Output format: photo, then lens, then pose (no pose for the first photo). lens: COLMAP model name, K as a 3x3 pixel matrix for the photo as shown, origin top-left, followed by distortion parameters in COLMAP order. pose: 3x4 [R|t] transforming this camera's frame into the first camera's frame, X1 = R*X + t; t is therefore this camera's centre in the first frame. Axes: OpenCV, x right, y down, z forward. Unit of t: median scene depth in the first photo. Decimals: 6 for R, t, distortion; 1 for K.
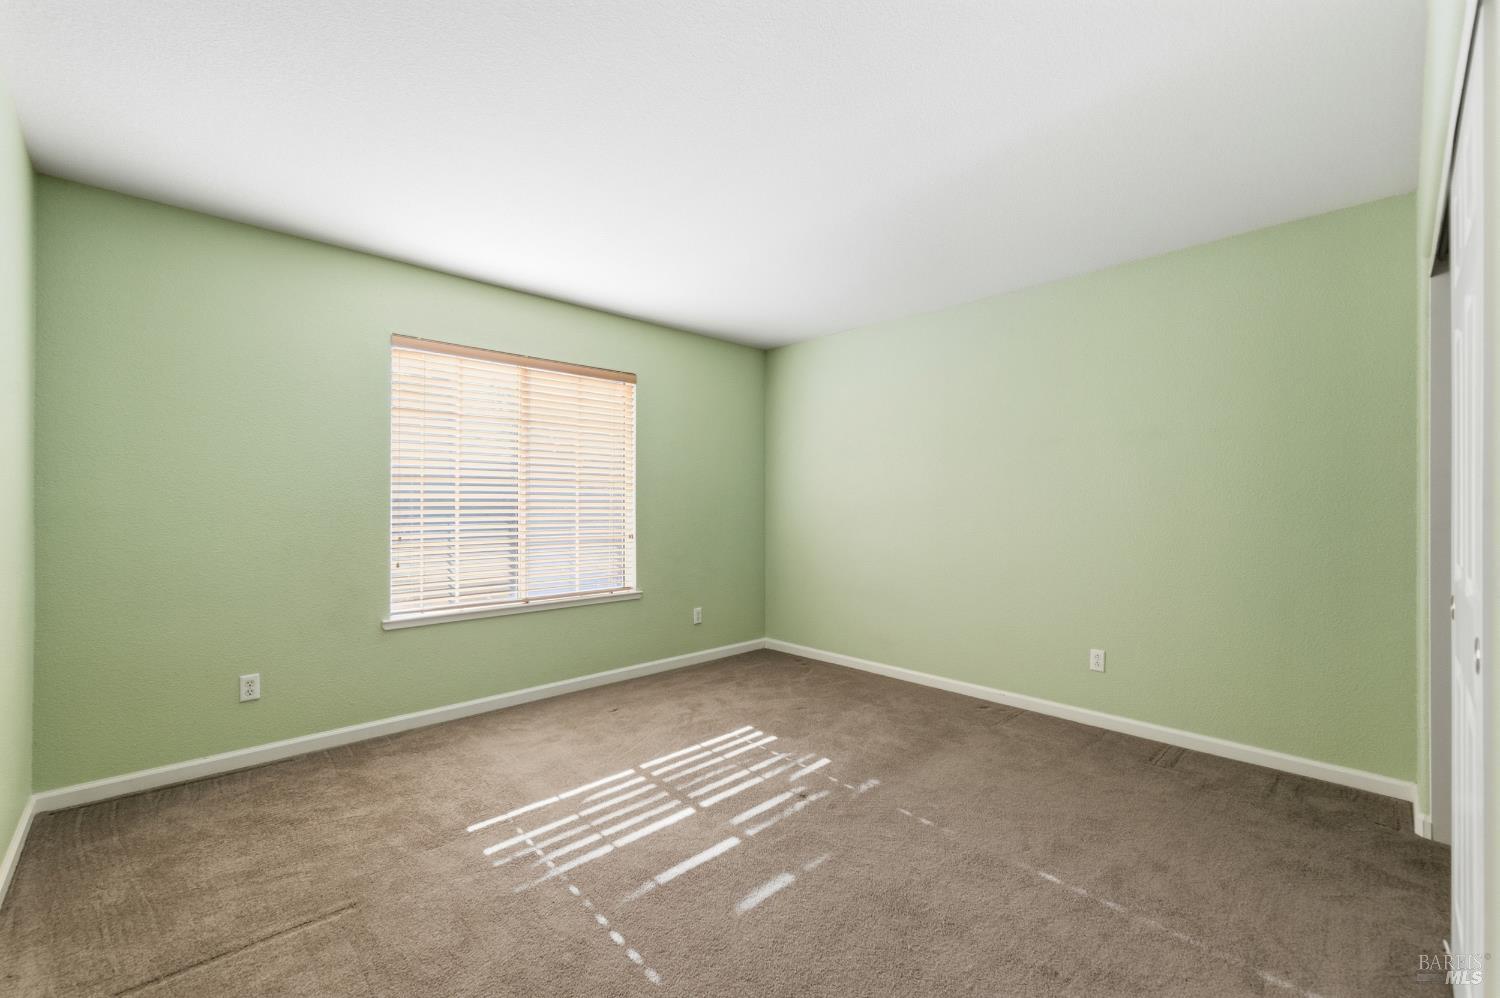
lens RADIAL K [[623.8, 0, 749.2], [0, 623.8, 499.1], [0, 0, 1]] dist [-0.001103, -0.000016]
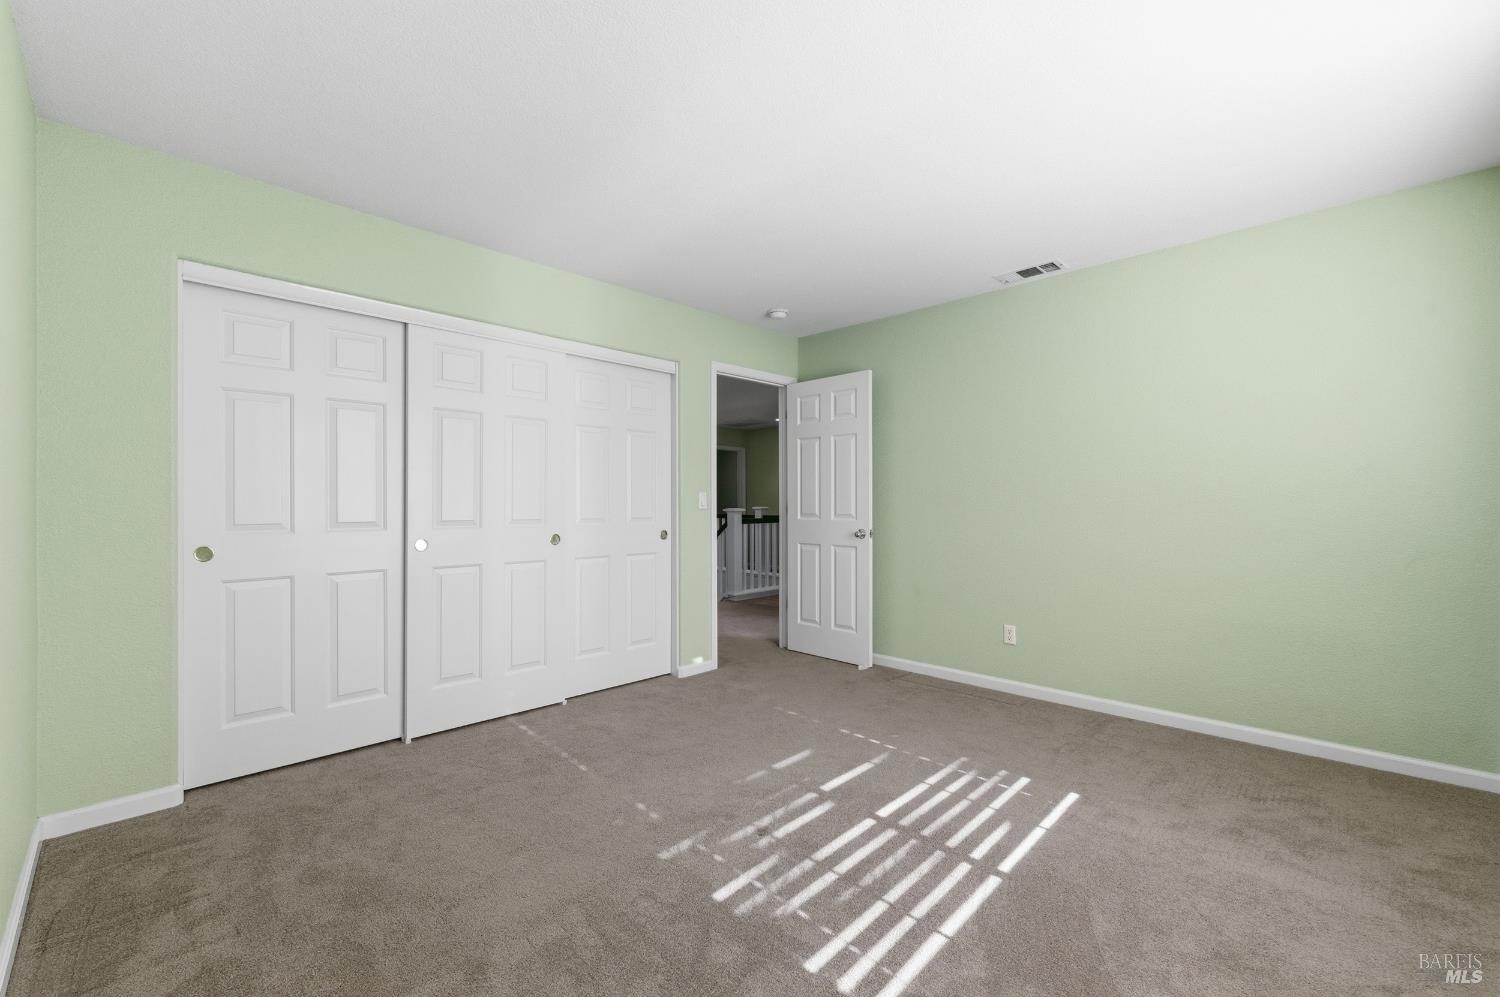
lens RADIAL K [[623.8, 0, 750.0], [0, 623.8, 503.5], [0, 0, 1]] dist [-0.001103, -0.000016]
pose [[-0.999611, -0.004251, -0.027569, 0.129495], [-0.004046, 0.999964, -0.007485, 0.036163], [0.027600, -0.007371, -0.999592, 1.888686]]
